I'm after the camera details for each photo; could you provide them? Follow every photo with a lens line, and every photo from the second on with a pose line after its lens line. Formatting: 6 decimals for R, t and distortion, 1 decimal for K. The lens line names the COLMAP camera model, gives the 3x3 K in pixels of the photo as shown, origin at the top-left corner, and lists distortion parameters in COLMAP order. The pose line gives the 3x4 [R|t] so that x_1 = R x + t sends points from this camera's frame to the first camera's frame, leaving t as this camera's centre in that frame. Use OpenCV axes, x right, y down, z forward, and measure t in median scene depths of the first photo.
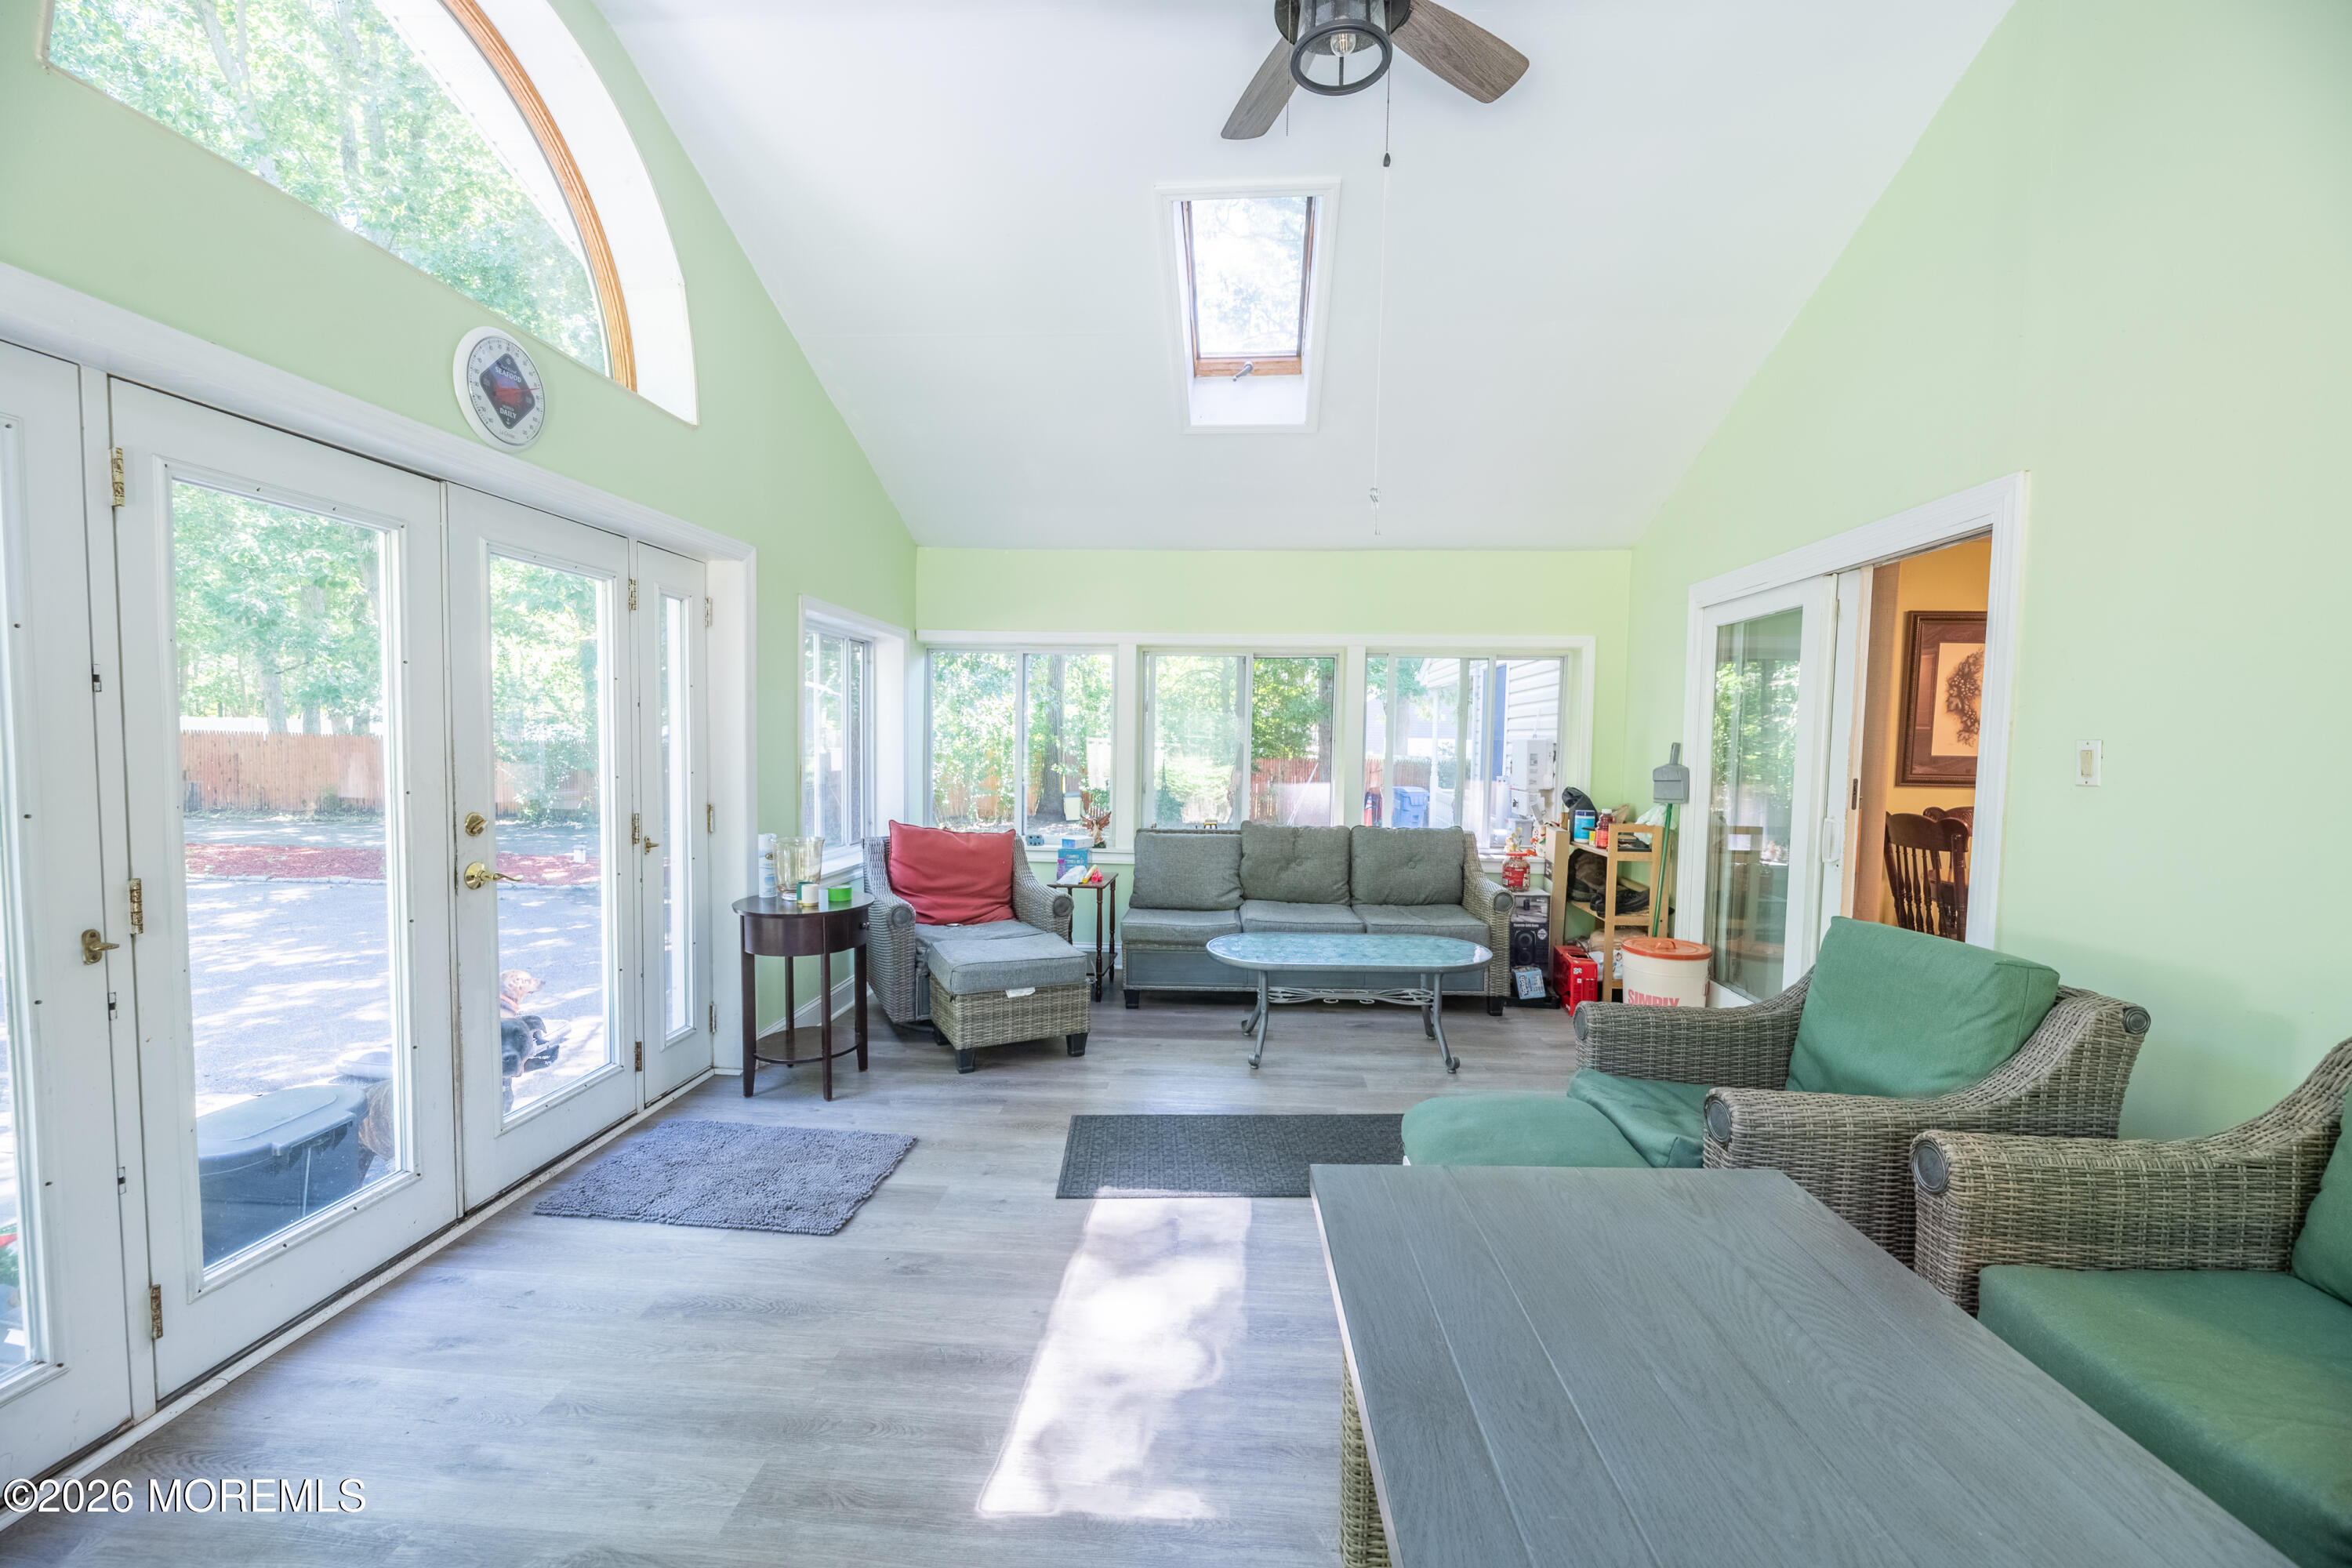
lens RADIAL K [[980.8, 0, 1179.2], [0, 980.8, 792.3], [0, 0, 1]] dist [-0.001222, -0.001027]
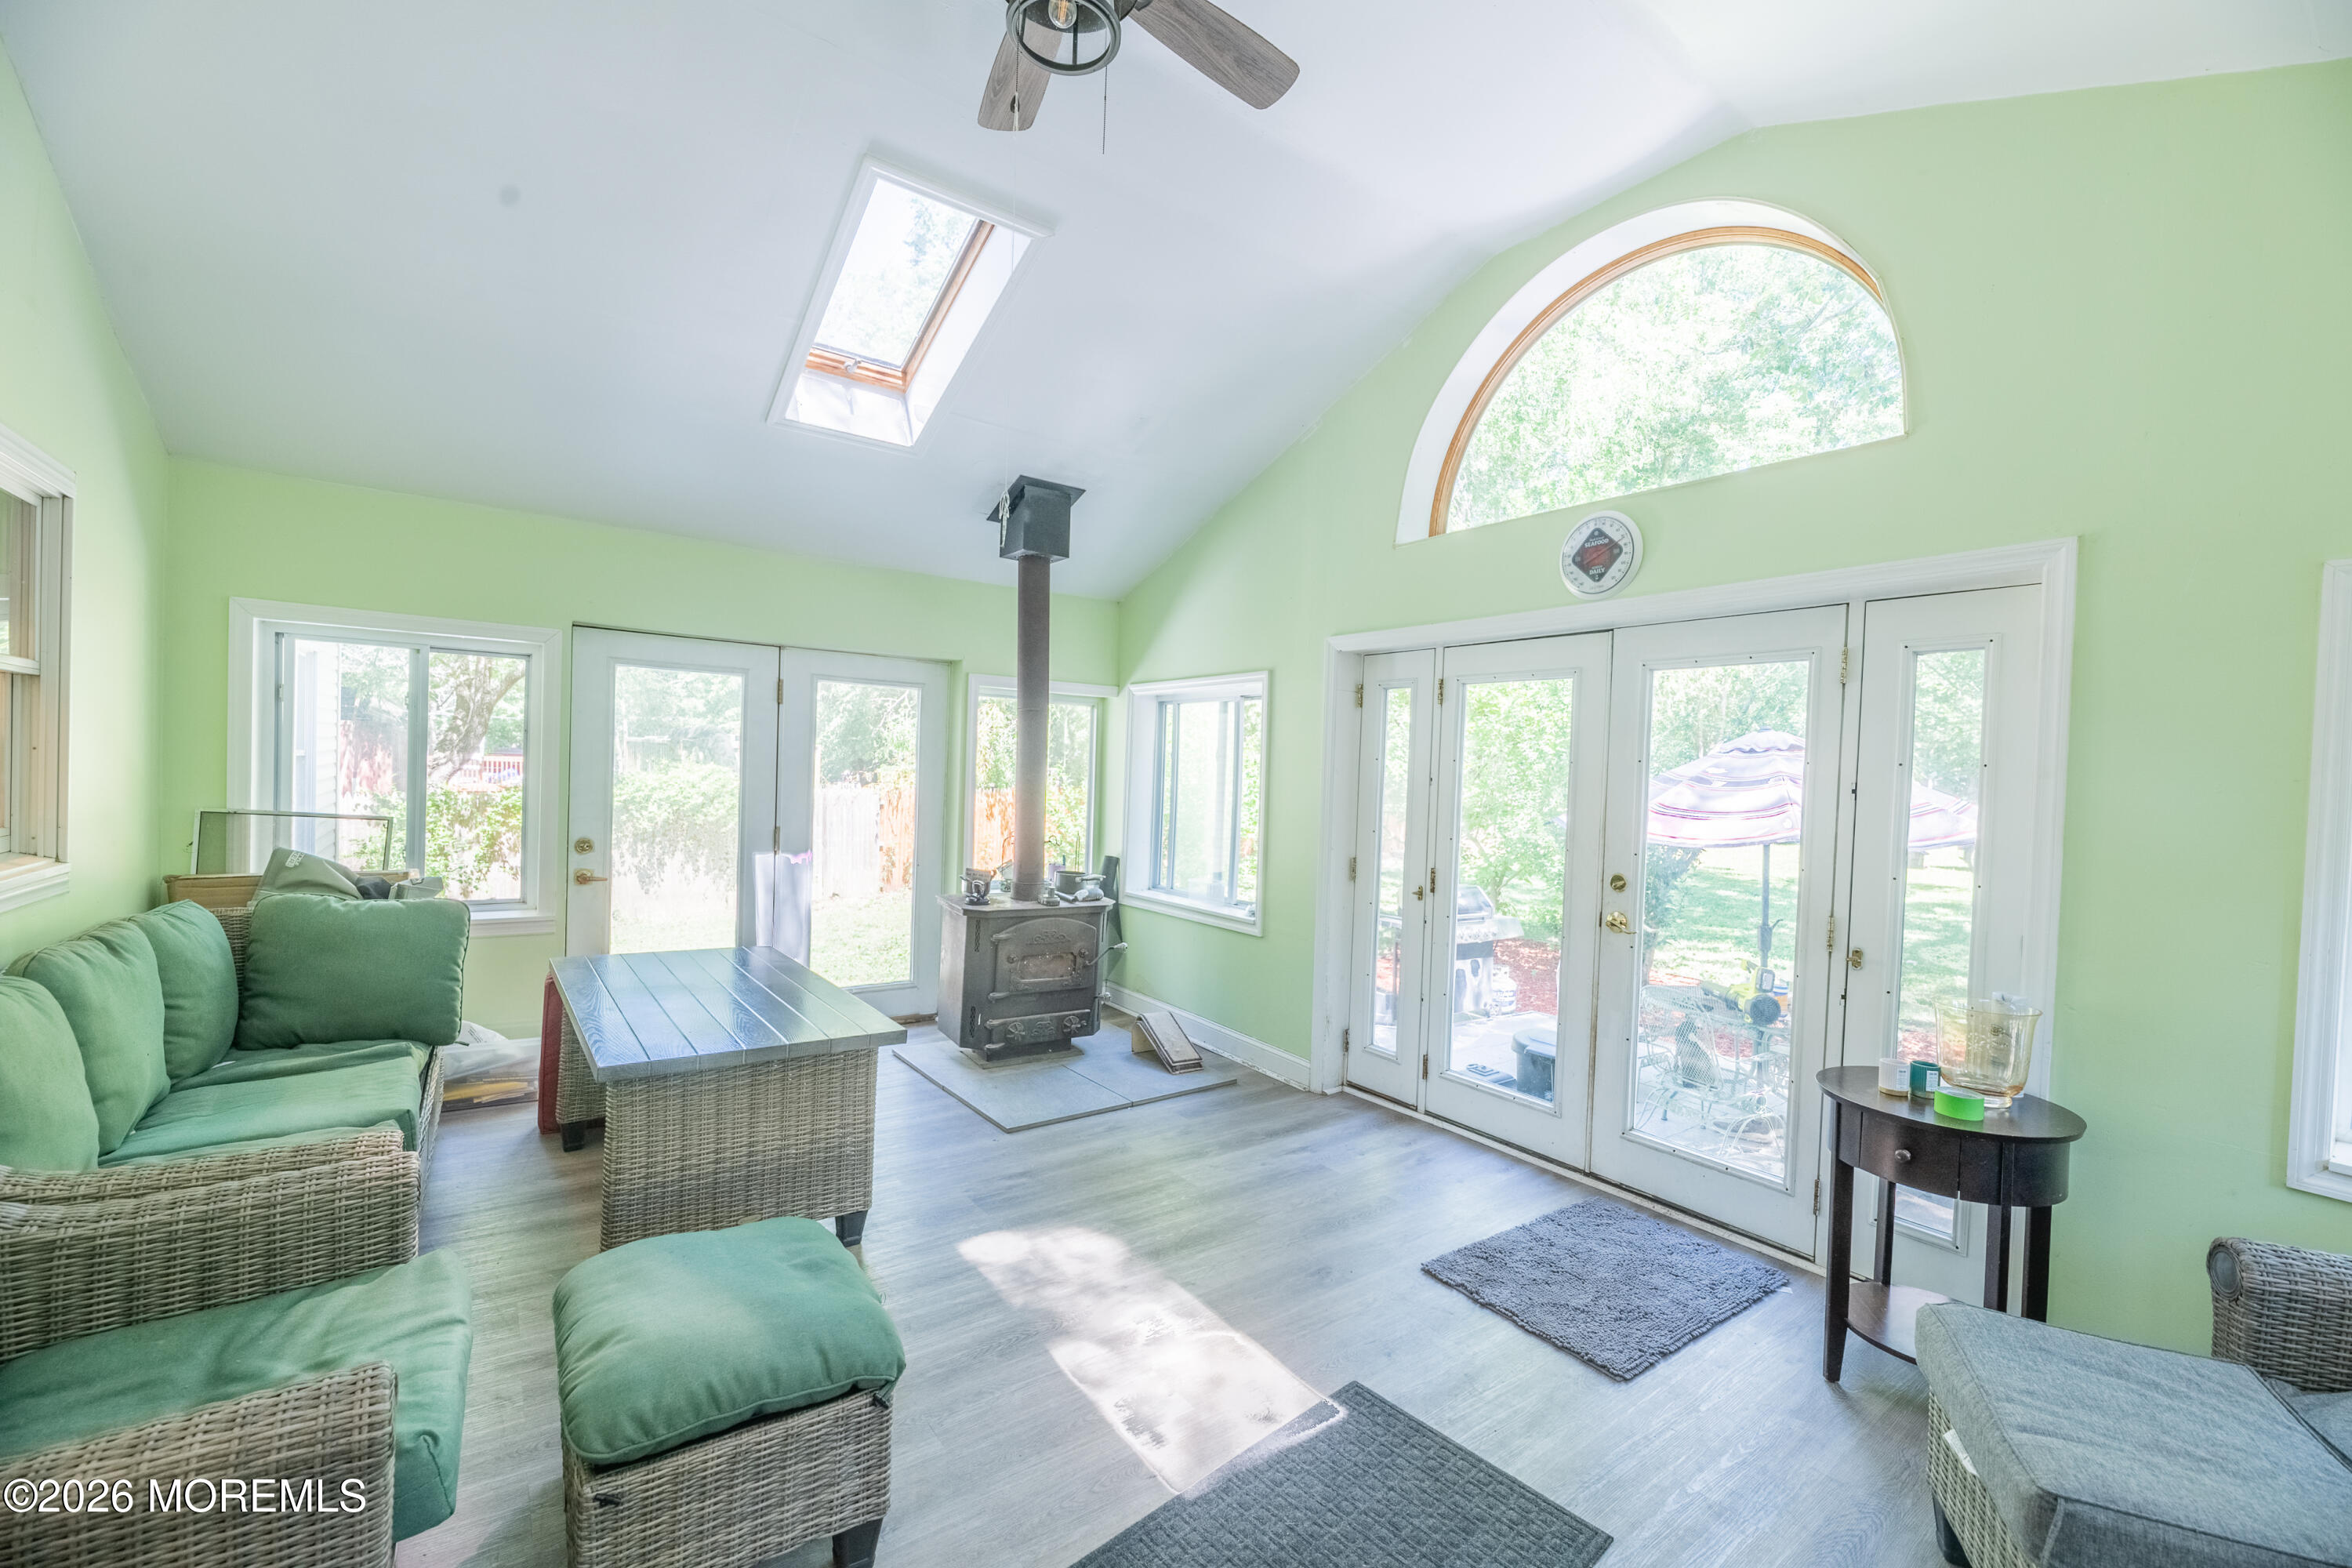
lens RADIAL K [[980.8, 0, 1179.2], [0, 980.8, 792.3], [0, 0, 1]] dist [-0.001222, -0.001027]
pose [[-0.767773, -0.029967, -0.640021, 0.581398], [-0.084141, 0.994971, 0.054350, -0.111936], [0.635173, 0.095581, -0.766433, 1.661381]]
